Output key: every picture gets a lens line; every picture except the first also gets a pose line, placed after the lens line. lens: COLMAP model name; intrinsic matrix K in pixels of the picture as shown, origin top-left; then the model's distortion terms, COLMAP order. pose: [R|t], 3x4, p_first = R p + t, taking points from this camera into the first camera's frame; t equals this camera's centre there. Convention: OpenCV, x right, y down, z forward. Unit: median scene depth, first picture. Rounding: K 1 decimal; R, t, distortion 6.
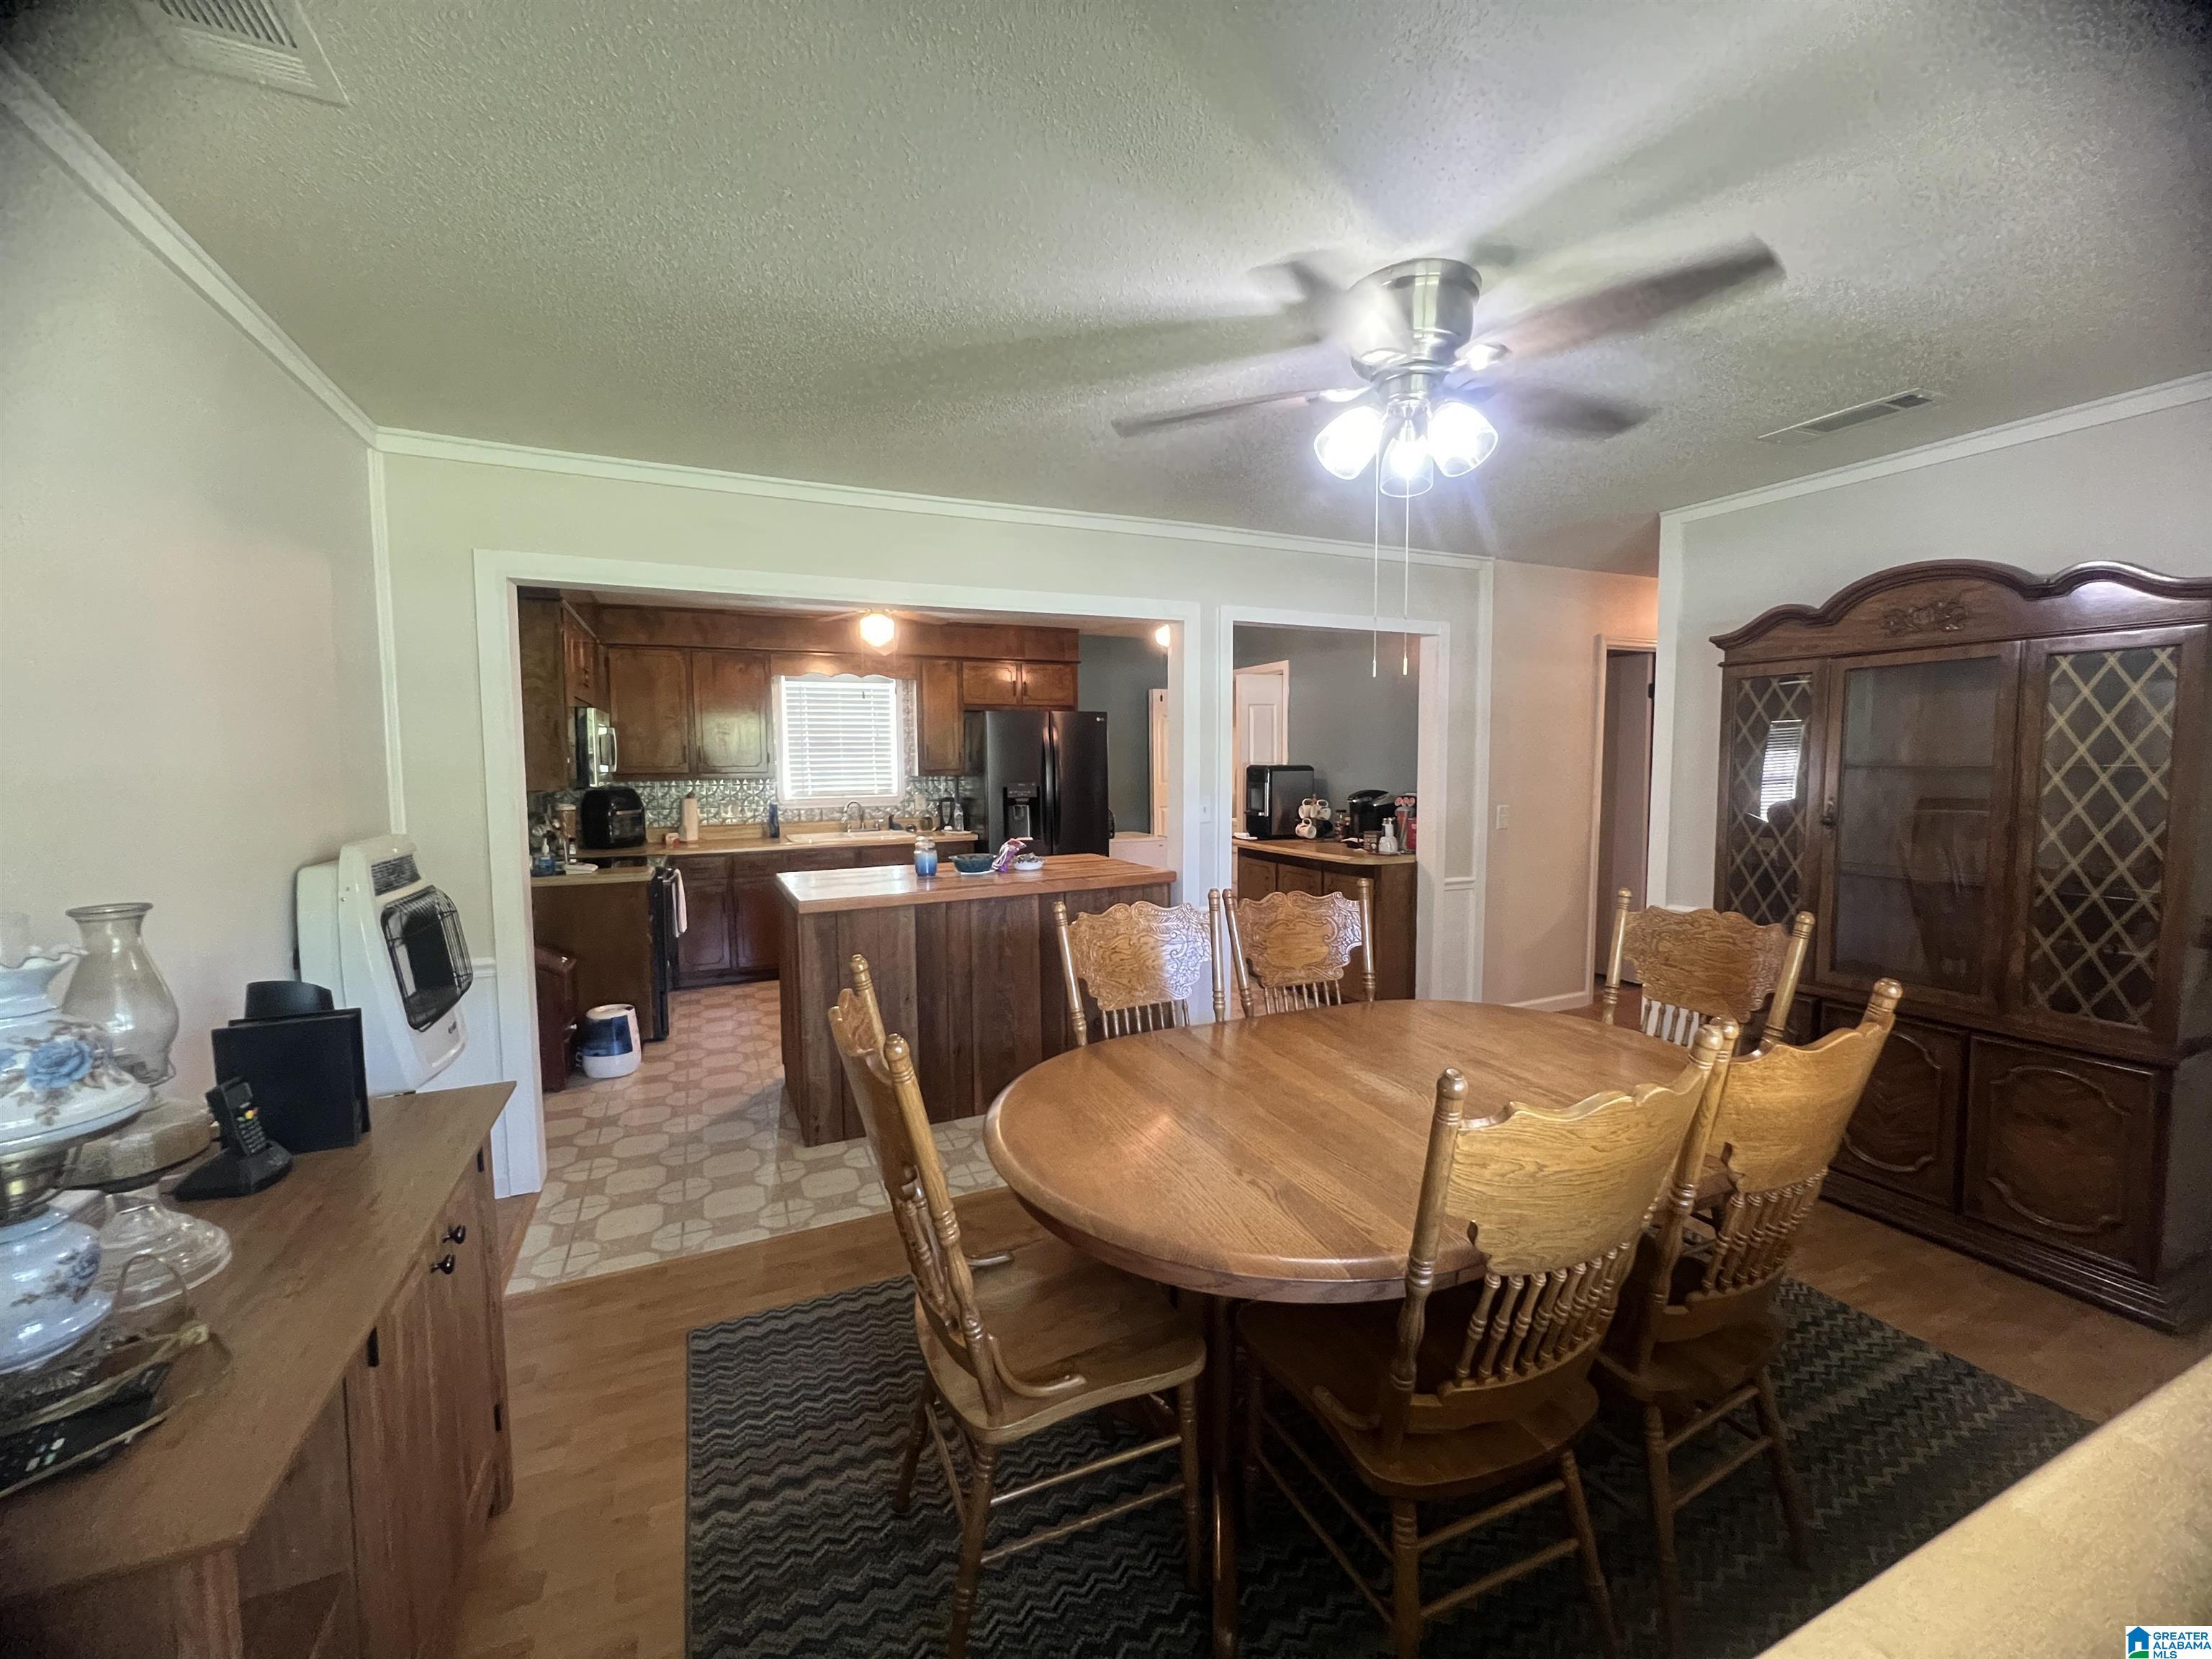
lens RADIAL K [[884.7, 0, 1101.8], [0, 884.7, 819.9], [0, 0, 1]] dist [0.007530, 0.000244]
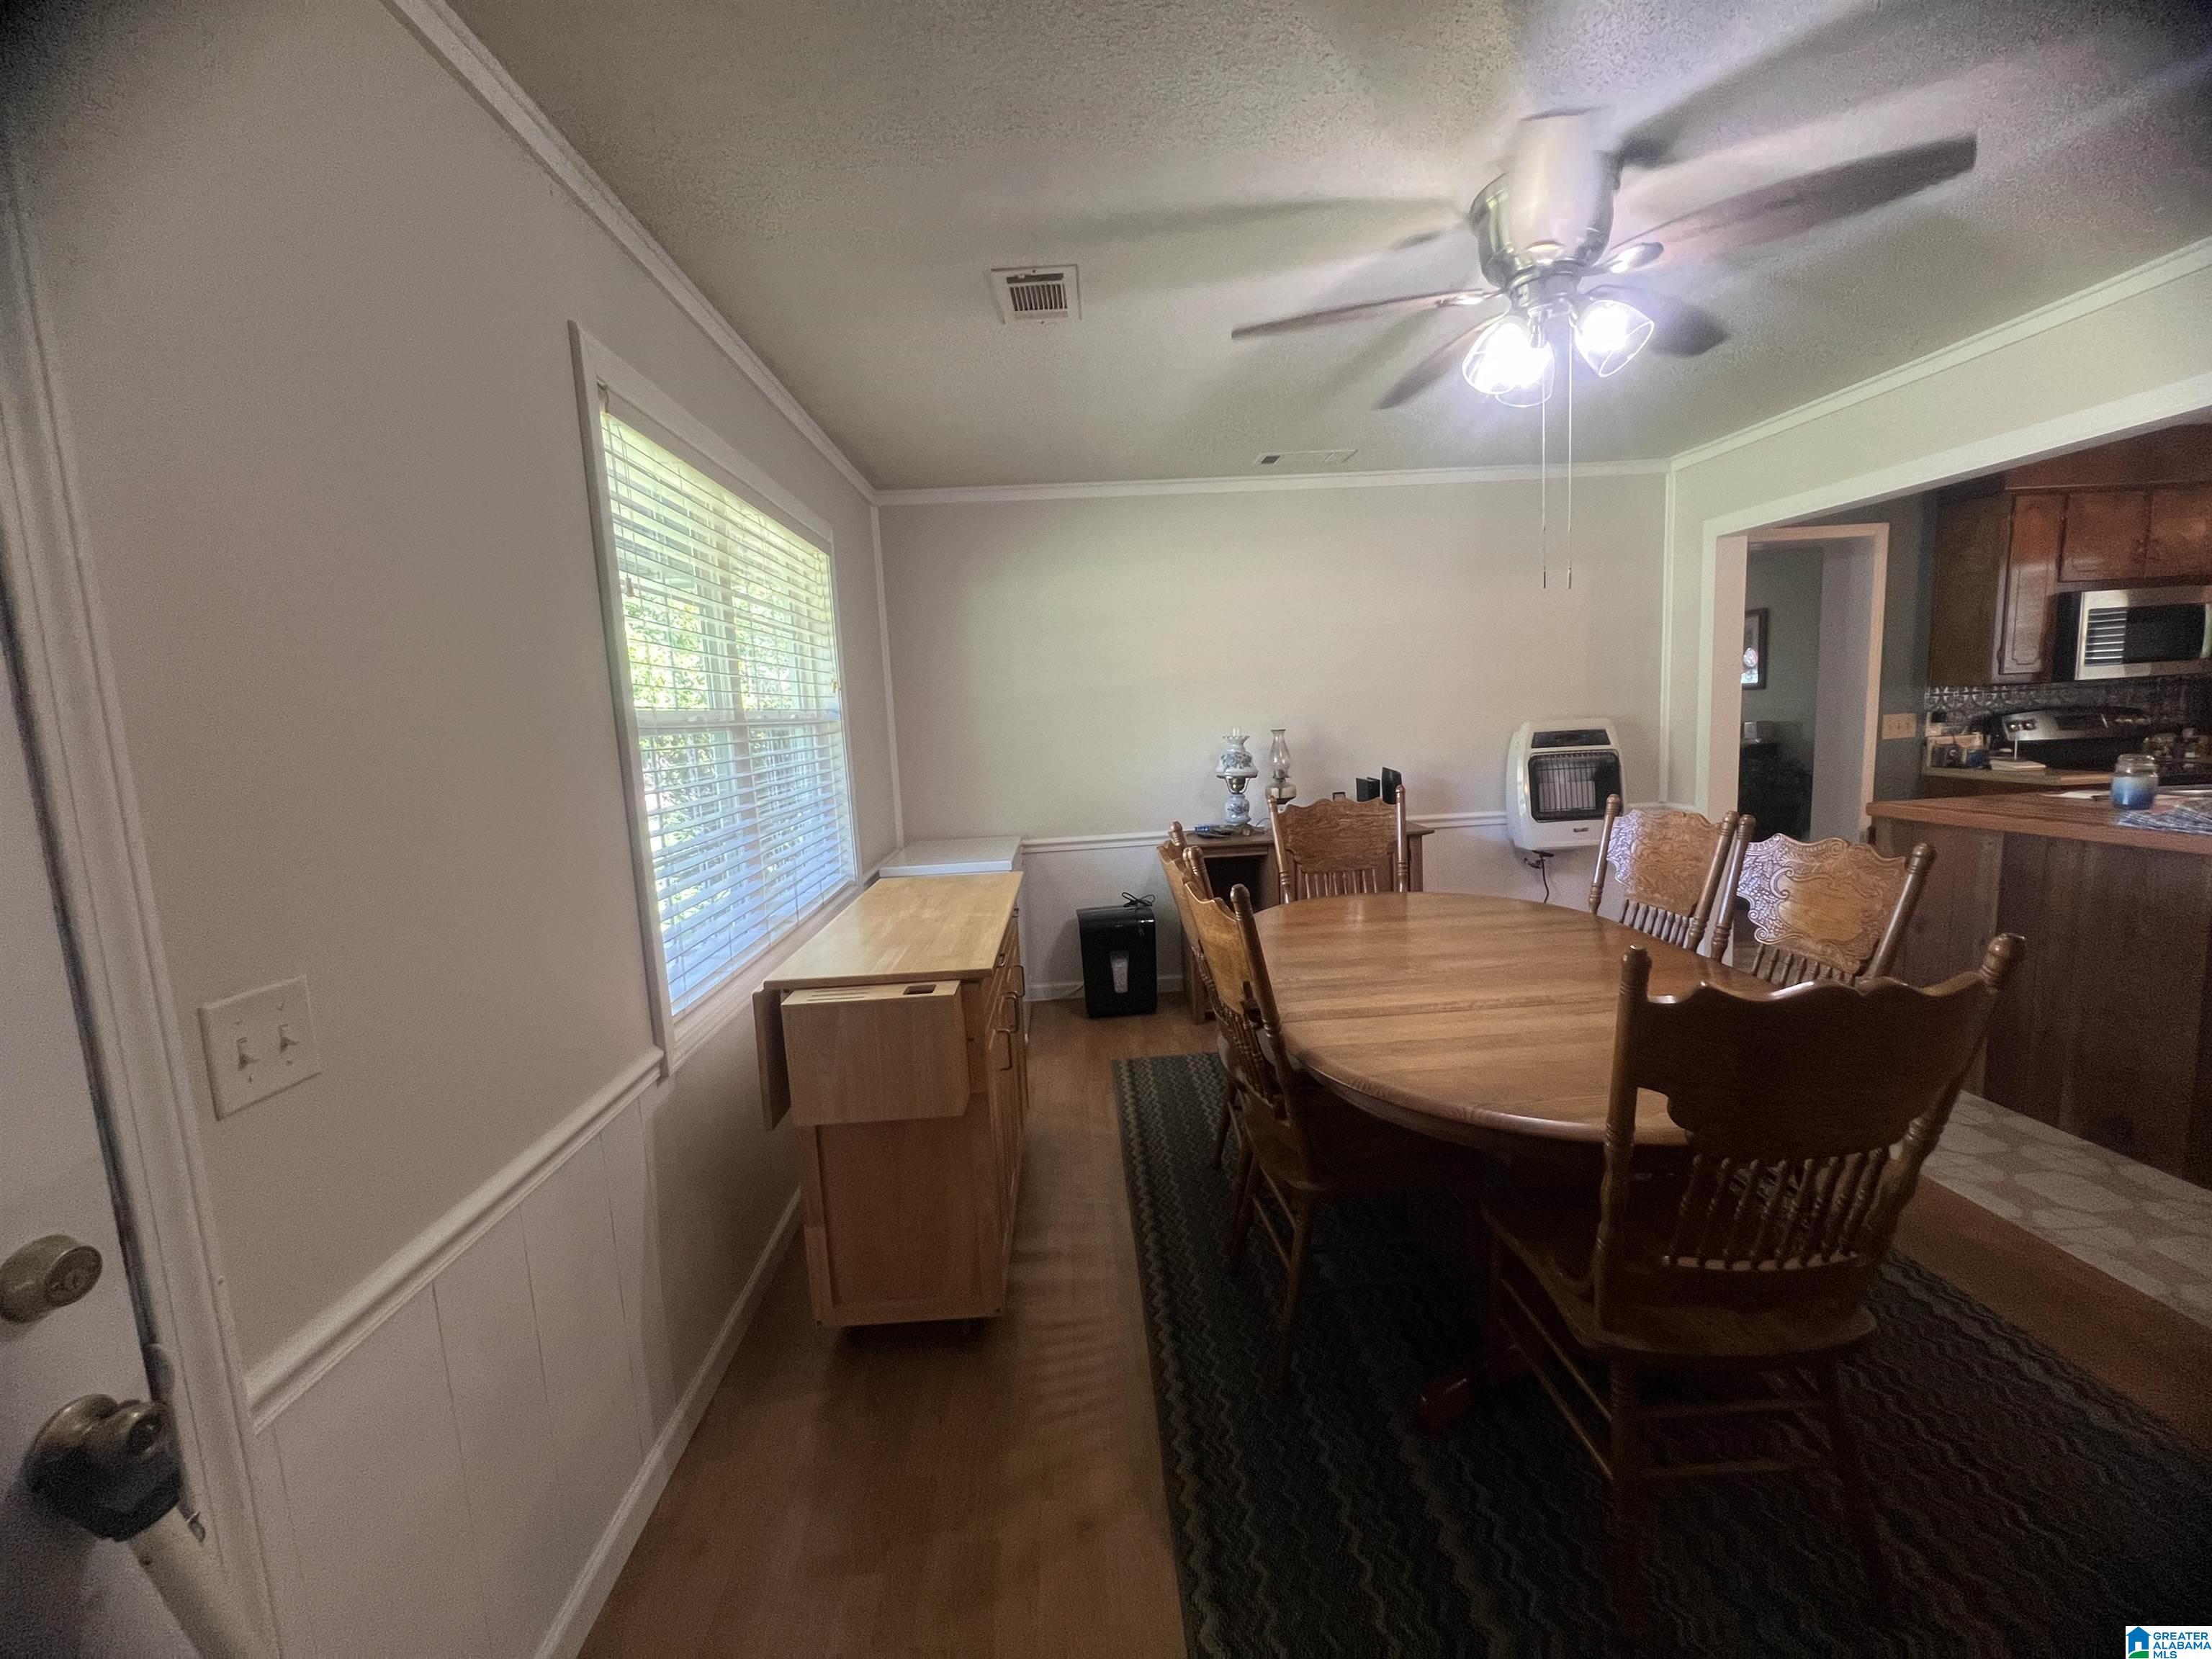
lens RADIAL K [[882.4, 0, 1107.2], [0, 882.4, 821.2], [0, 0, 1]] dist [-0.003286, -0.000506]
pose [[-0.368206, 0.143348, -0.918627, 0.858505], [-0.010481, 0.987340, 0.158271, -0.034058], [0.929685, 0.067905, -0.362042, 0.540974]]
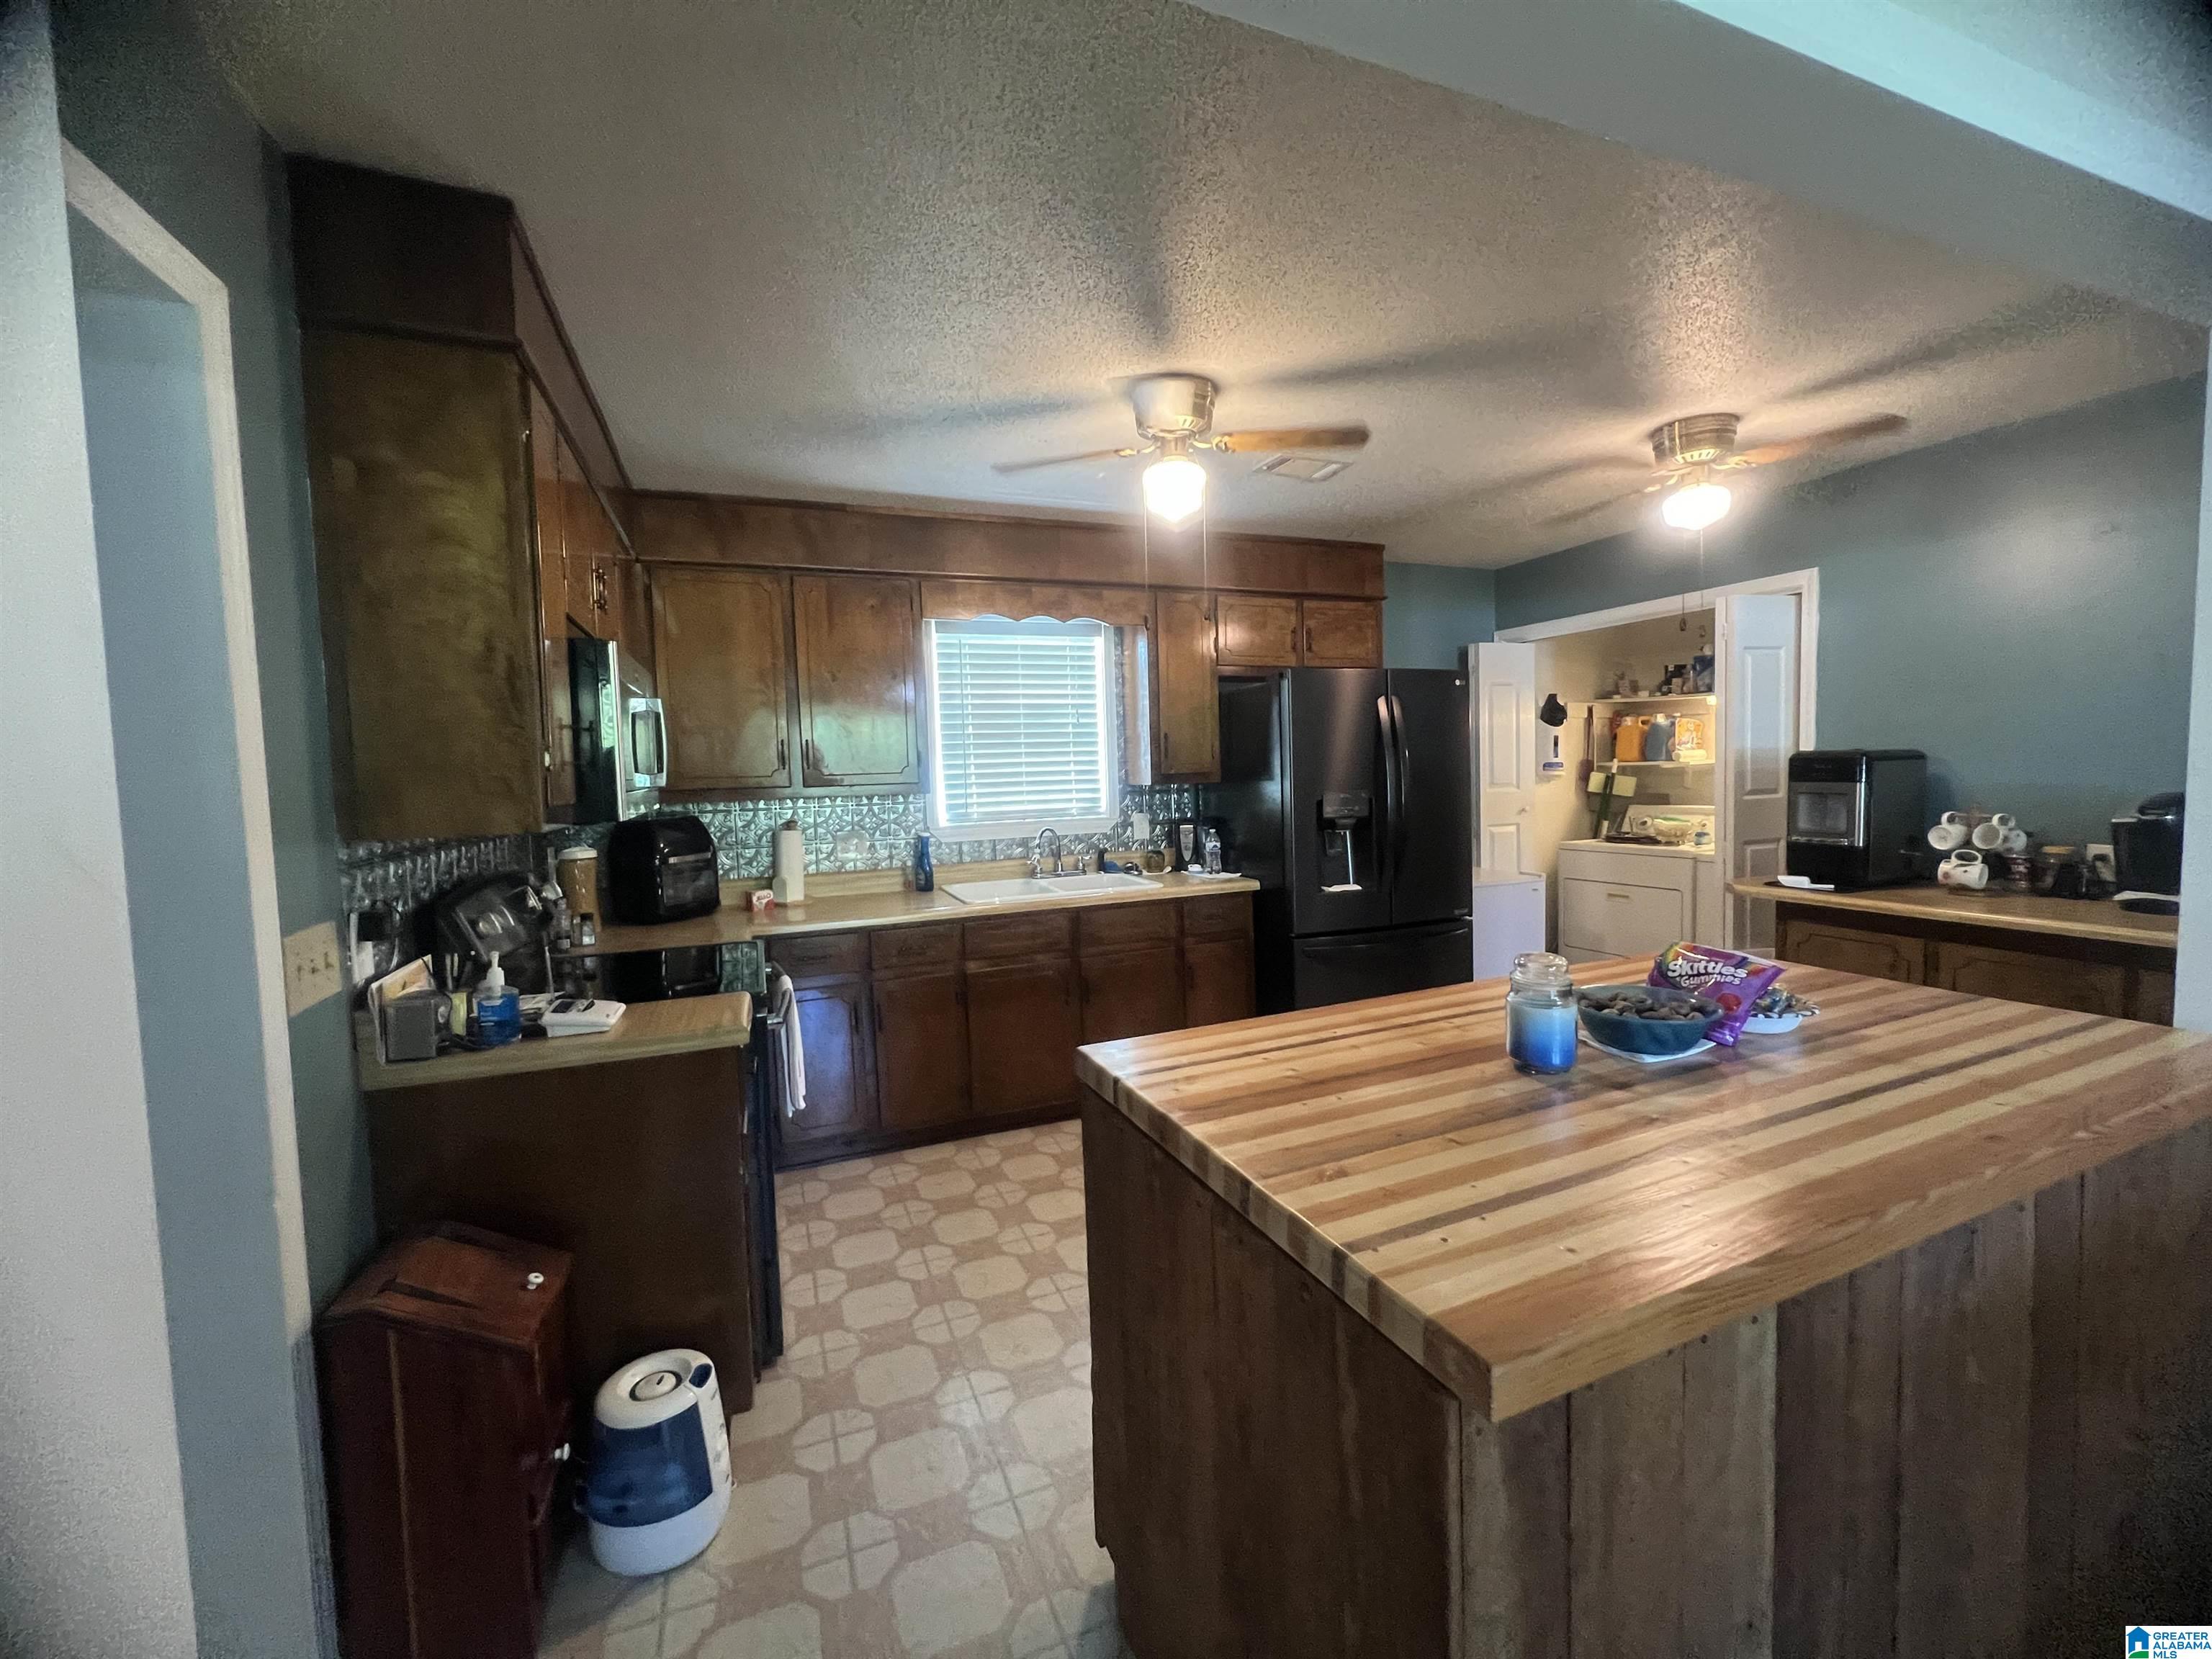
lens RADIAL K [[885.5, 0, 1107.1], [0, 885.5, 820.7], [0, 0, 1]] dist [-0.003082, 0.000288]
pose [[0.998793, -0.018010, -0.045700, -0.406032], [0.017614, 0.999804, -0.009051, -0.037939], [0.045854, 0.008235, 0.998914, 0.753079]]
